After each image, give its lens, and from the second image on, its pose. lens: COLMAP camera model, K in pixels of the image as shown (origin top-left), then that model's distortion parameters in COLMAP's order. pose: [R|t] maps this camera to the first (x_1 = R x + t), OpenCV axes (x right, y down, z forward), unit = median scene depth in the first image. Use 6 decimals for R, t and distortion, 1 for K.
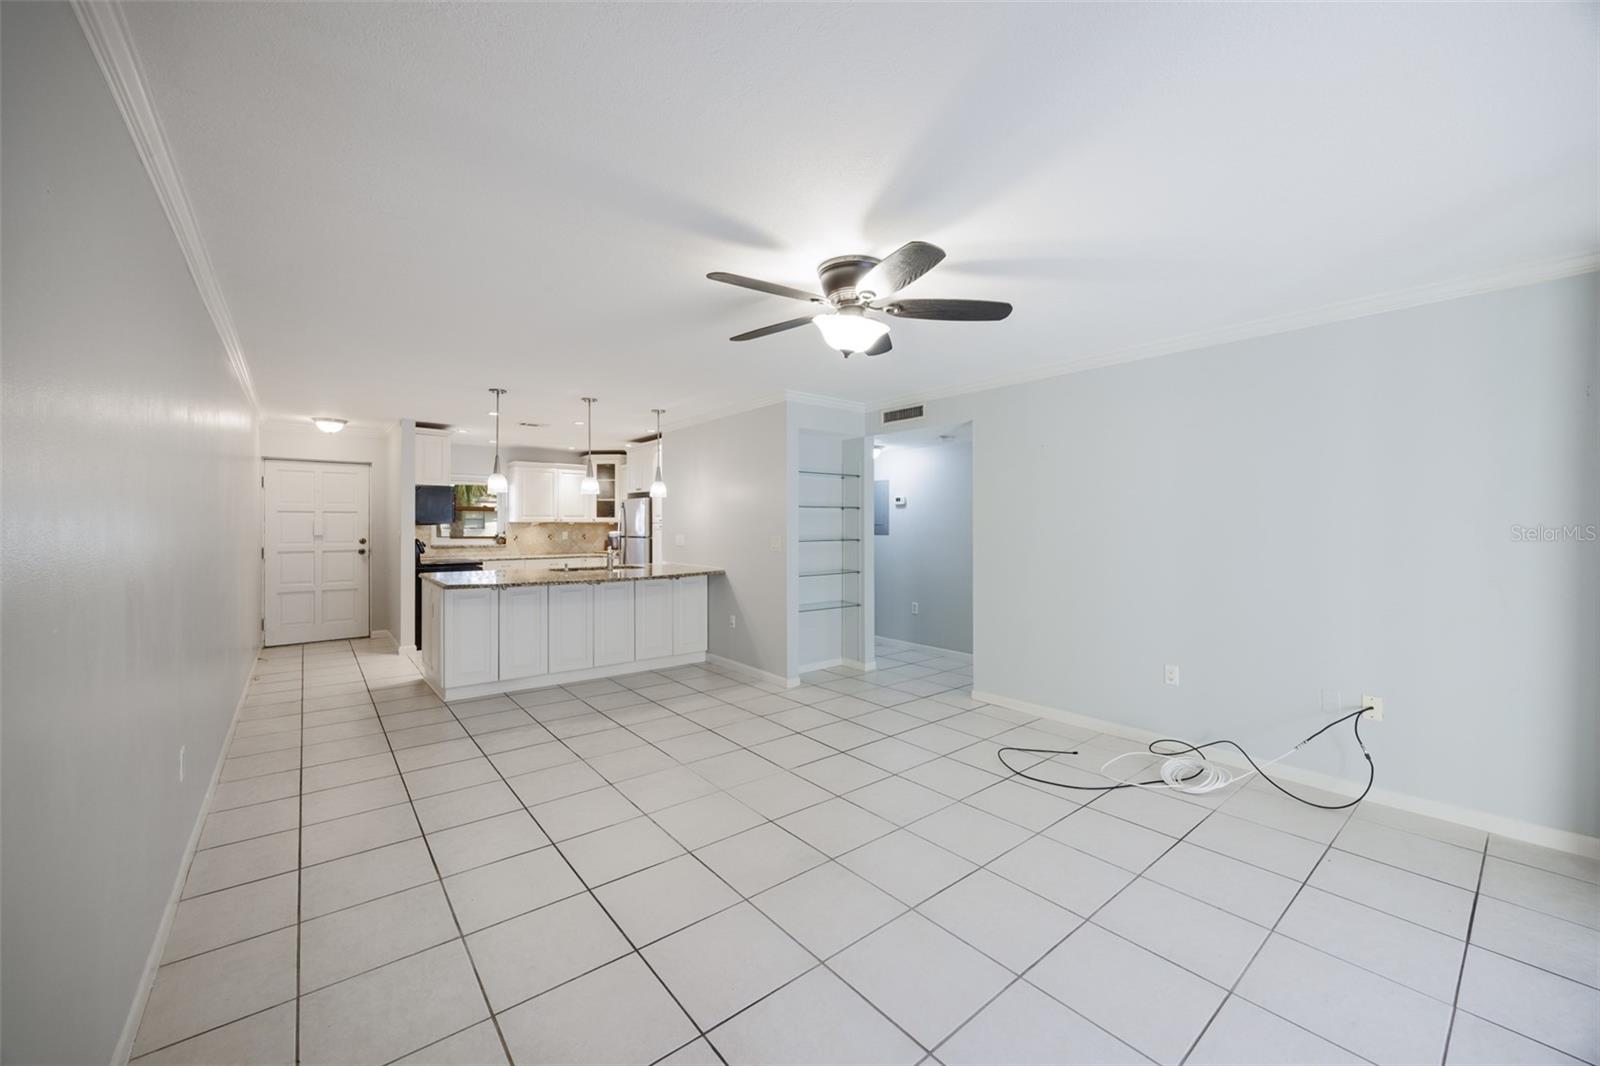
lens RADIAL K [[619.5, 0, 815.4], [0, 619.5, 523.1], [0, 0, 1]] dist [-0.001269, 0.000052]
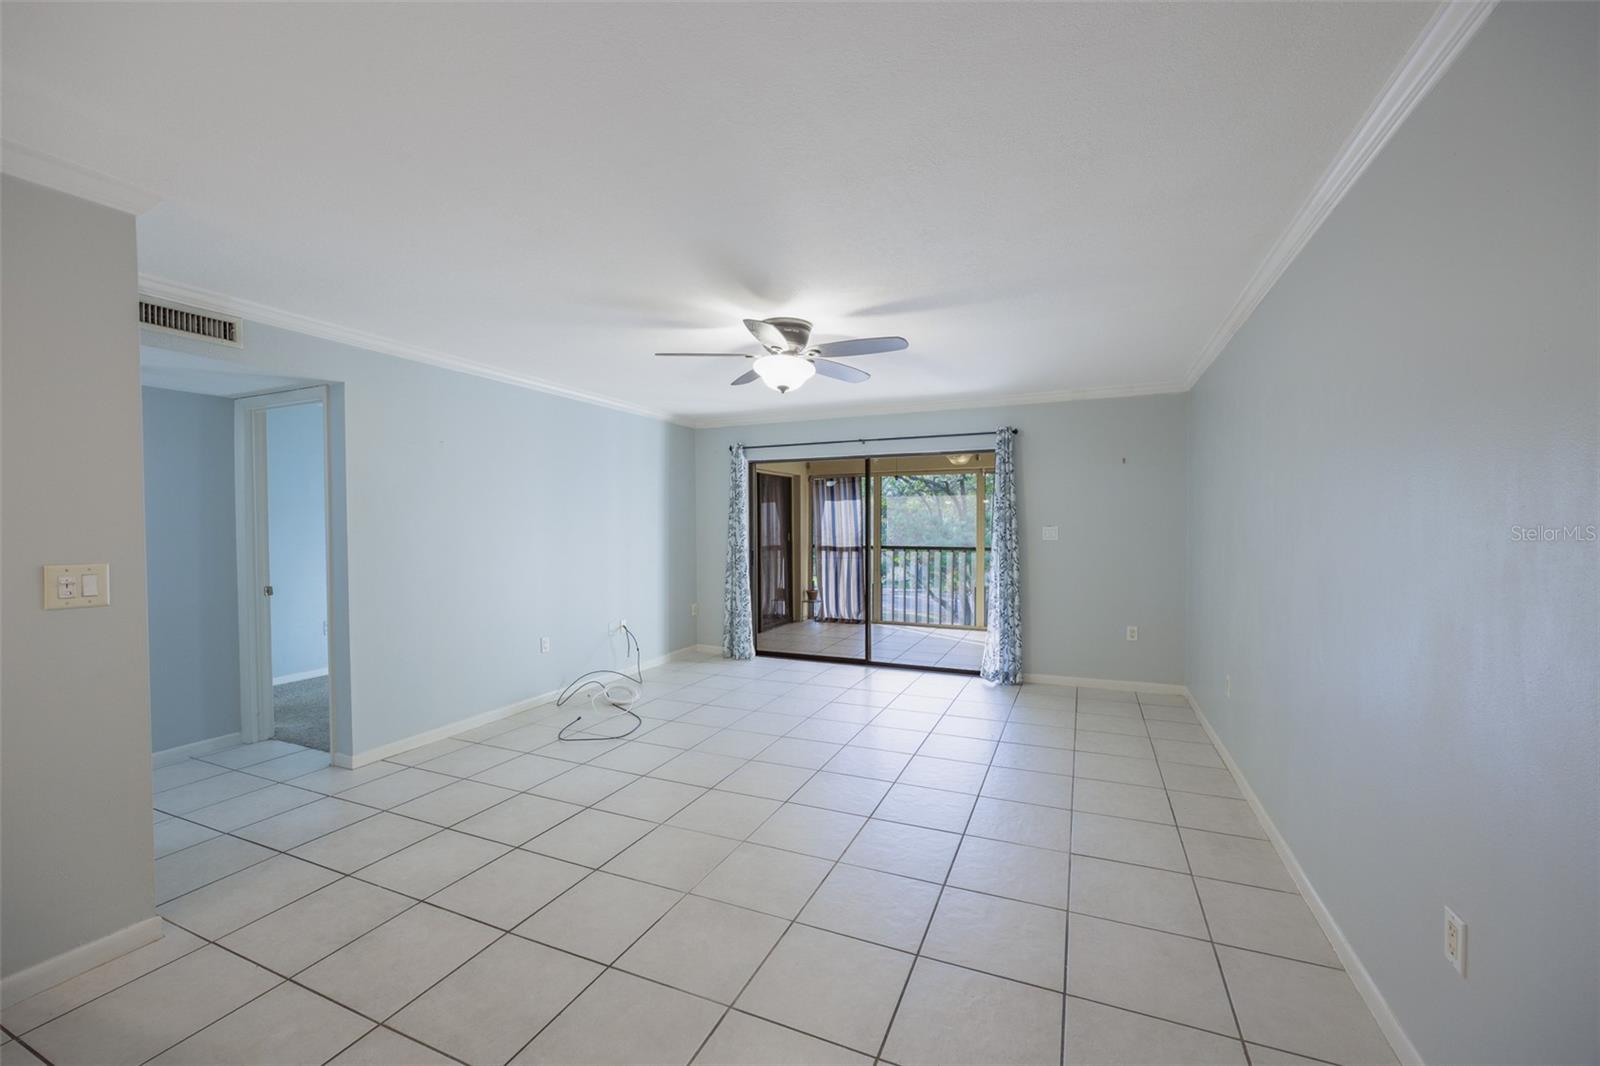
lens RADIAL K [[638.2, 0, 725.5], [0, 638.2, 534.3], [0, 0, 1]] dist [0.000700, 0.000068]
pose [[-0.347709, -0.014758, 0.937486, -0.462335], [0.004033, 0.999843, 0.017235, -0.002562], [-0.937594, 0.009774, -0.347595, 0.649523]]
